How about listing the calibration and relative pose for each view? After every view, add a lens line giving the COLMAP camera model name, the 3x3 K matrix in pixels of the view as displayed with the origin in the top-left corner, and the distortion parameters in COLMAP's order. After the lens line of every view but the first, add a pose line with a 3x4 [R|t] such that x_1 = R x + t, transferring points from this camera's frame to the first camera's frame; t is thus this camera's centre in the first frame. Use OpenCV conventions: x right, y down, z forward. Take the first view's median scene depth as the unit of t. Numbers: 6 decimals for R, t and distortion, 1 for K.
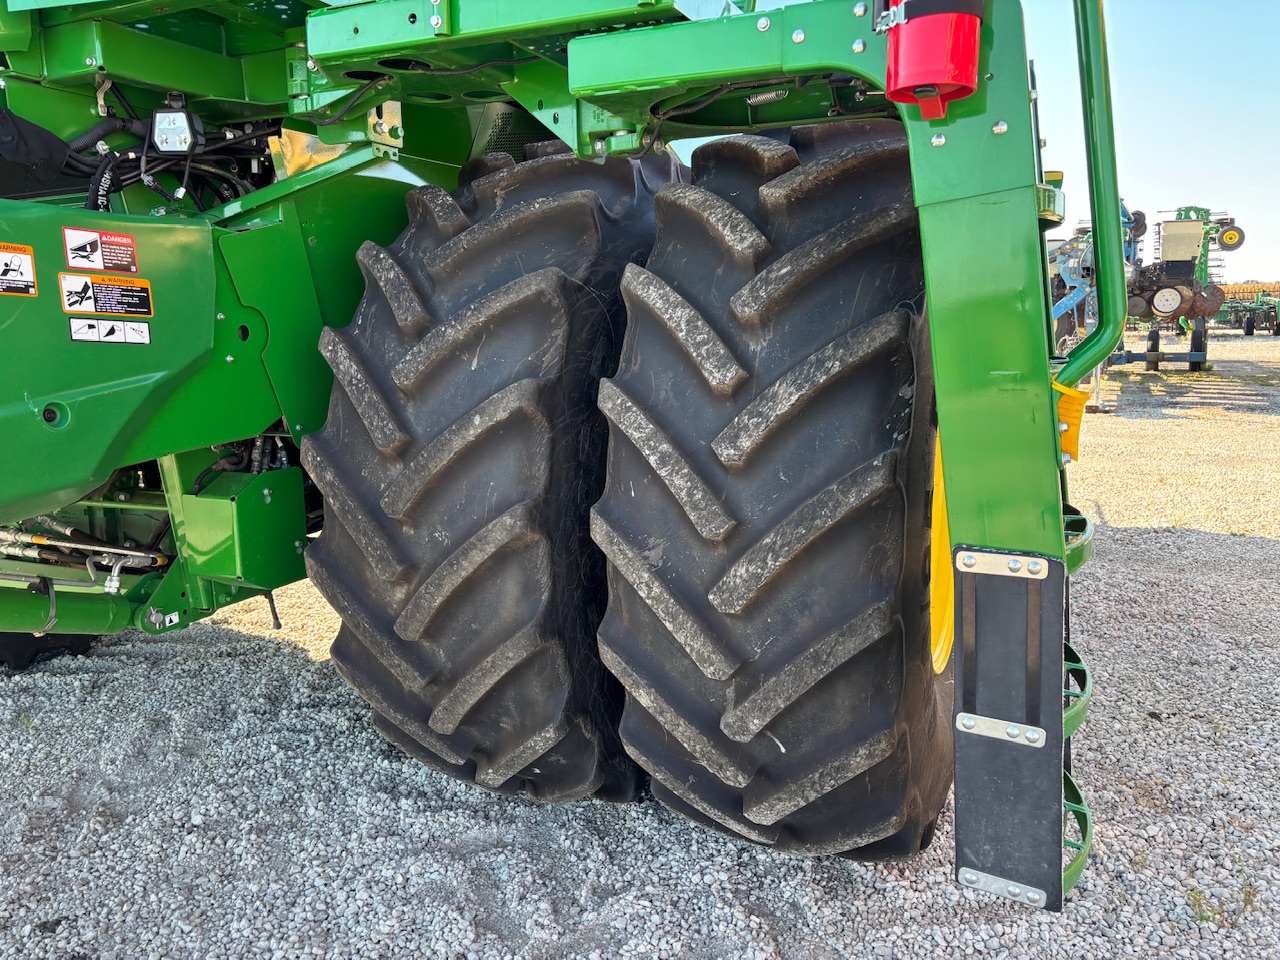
lens RADIAL K [[975.4, 0, 639.1], [0, 975.4, 476.1], [0, 0, 1]] dist [0.046539, -0.058417]
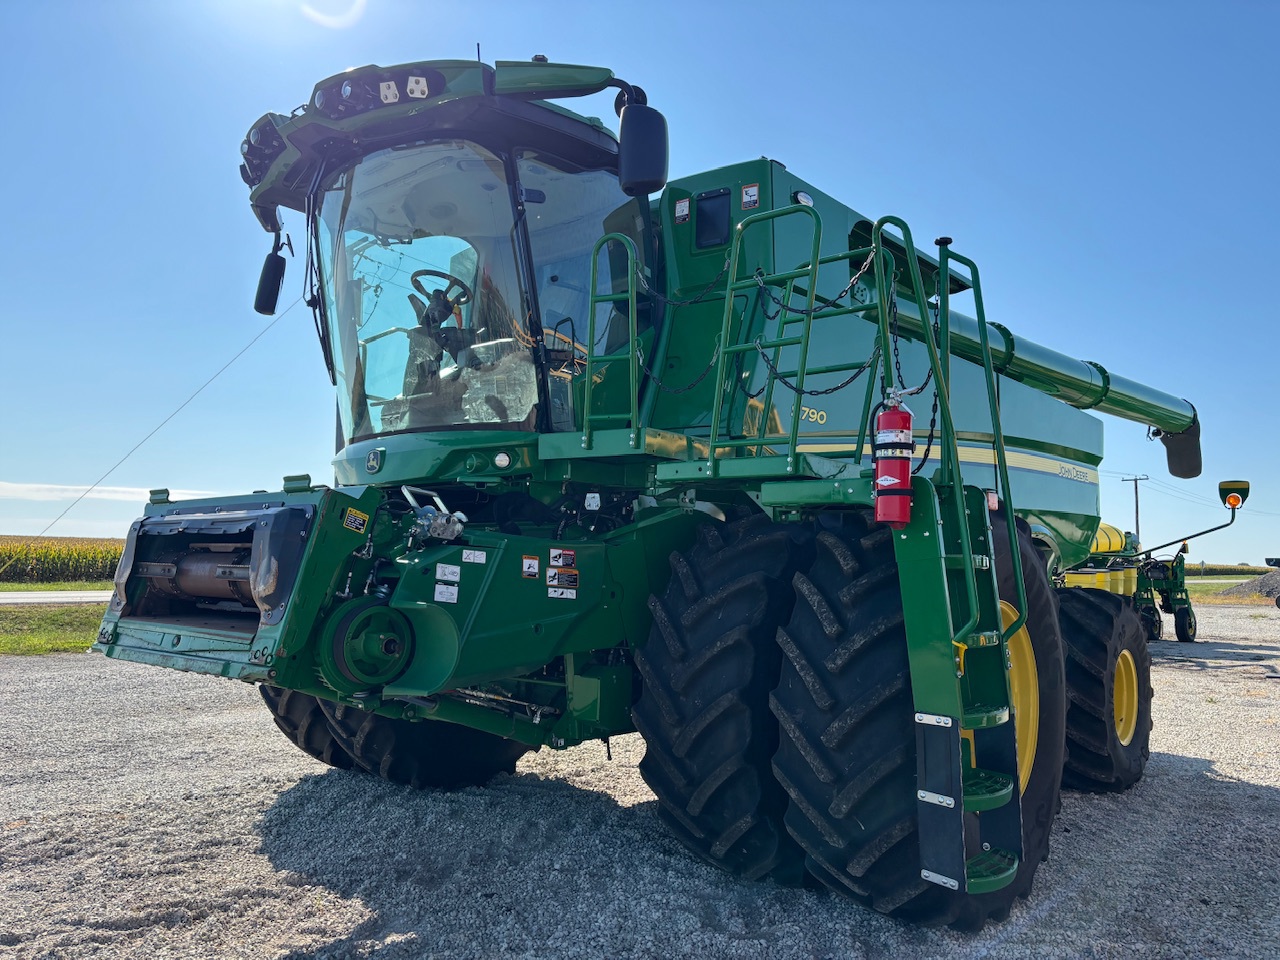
lens RADIAL K [[973.0, 0, 640.7], [0, 973.0, 488.6], [0, 0, 1]] dist [0.056889, -0.065189]
pose [[0.954272, 0.015514, -0.298537, 0.258800], [-0.086813, 0.969997, -0.227090, 0.095378], [0.286057, 0.242623, 0.926987, -0.932051]]
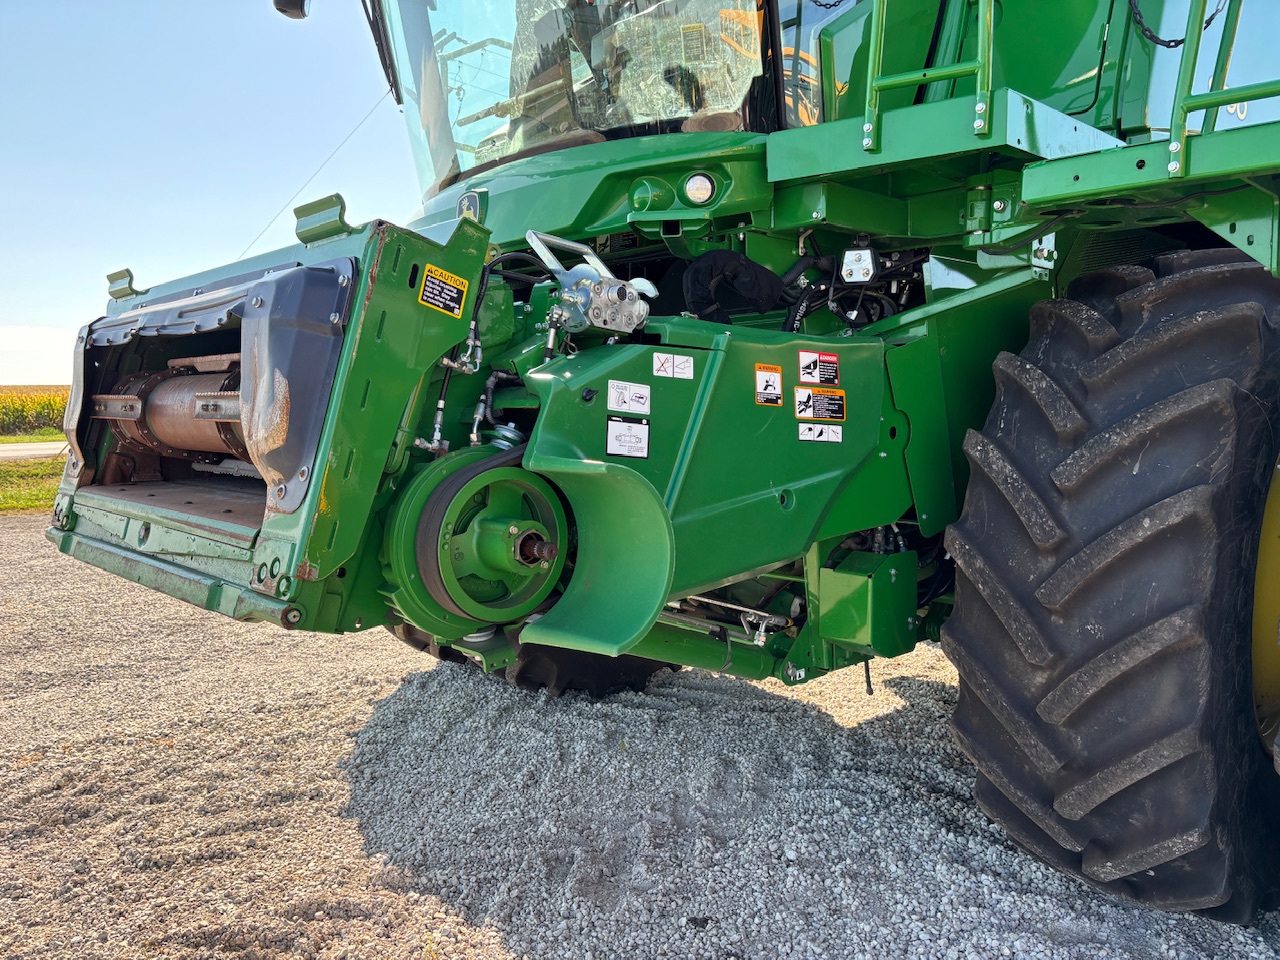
lens RADIAL K [[973.0, 0, 640.7], [0, 973.0, 488.6], [0, 0, 1]] dist [0.056889, -0.065189]
pose [[0.921870, 0.047647, -0.384559, -0.240042], [-0.073790, 0.995837, -0.053505, 0.002628], [0.380409, 0.077702, 0.921548, -0.171490]]
